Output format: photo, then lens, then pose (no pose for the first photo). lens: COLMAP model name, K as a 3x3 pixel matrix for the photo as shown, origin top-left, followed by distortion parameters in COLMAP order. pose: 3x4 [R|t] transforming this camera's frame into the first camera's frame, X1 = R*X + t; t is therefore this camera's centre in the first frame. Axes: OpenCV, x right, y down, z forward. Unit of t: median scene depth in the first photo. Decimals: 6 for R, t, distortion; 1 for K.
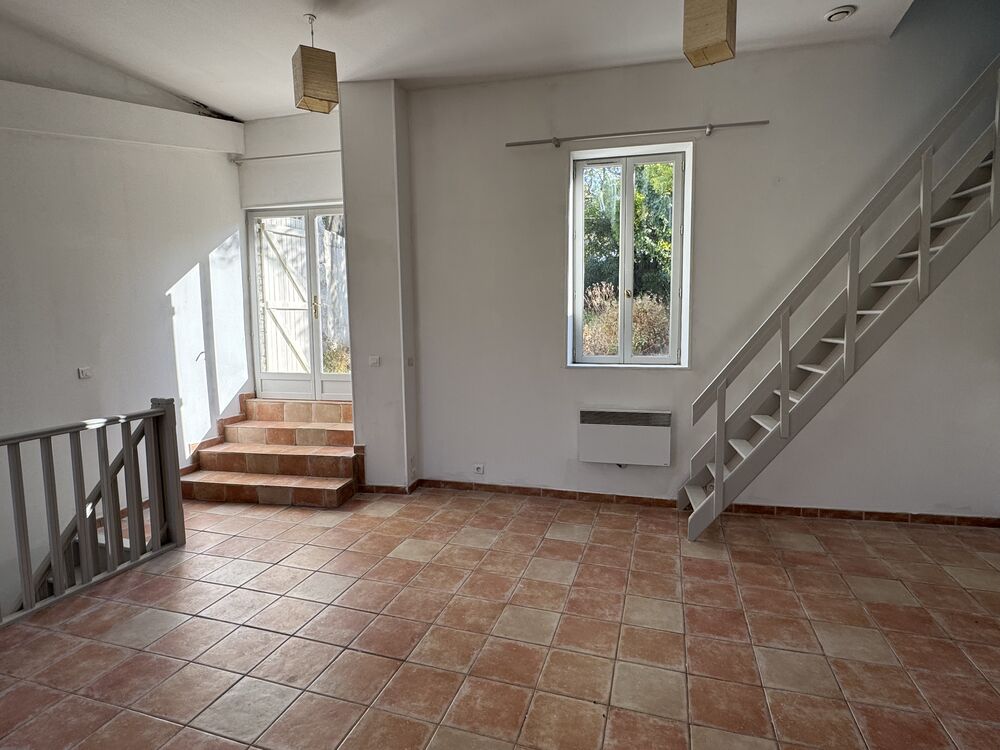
lens RADIAL K [[535.9, 0, 496.8], [0, 535.9, 376.0], [0, 0, 1]] dist [-0.001739, -0.001088]
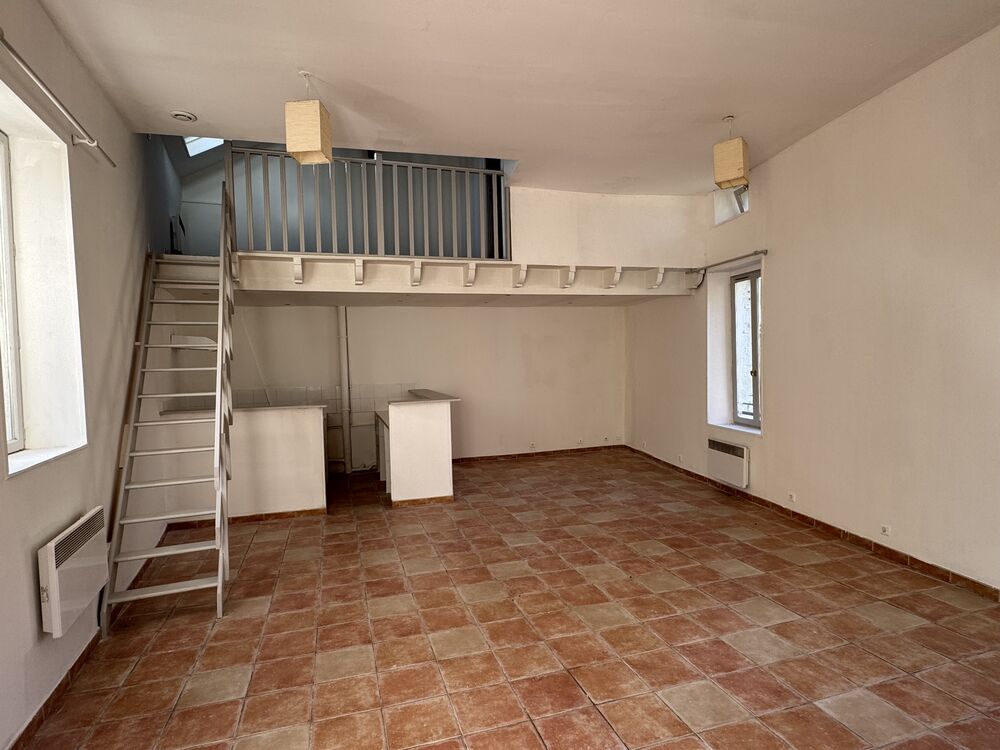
lens RADIAL K [[535.9, 0, 496.8], [0, 535.9, 376.0], [0, 0, 1]] dist [-0.001739, -0.001088]
pose [[-0.564391, -0.000209, 0.825508, -0.750967], [0.120454, 0.989276, 0.082604, -0.133533], [-0.816673, 0.146056, -0.558313, 1.230285]]
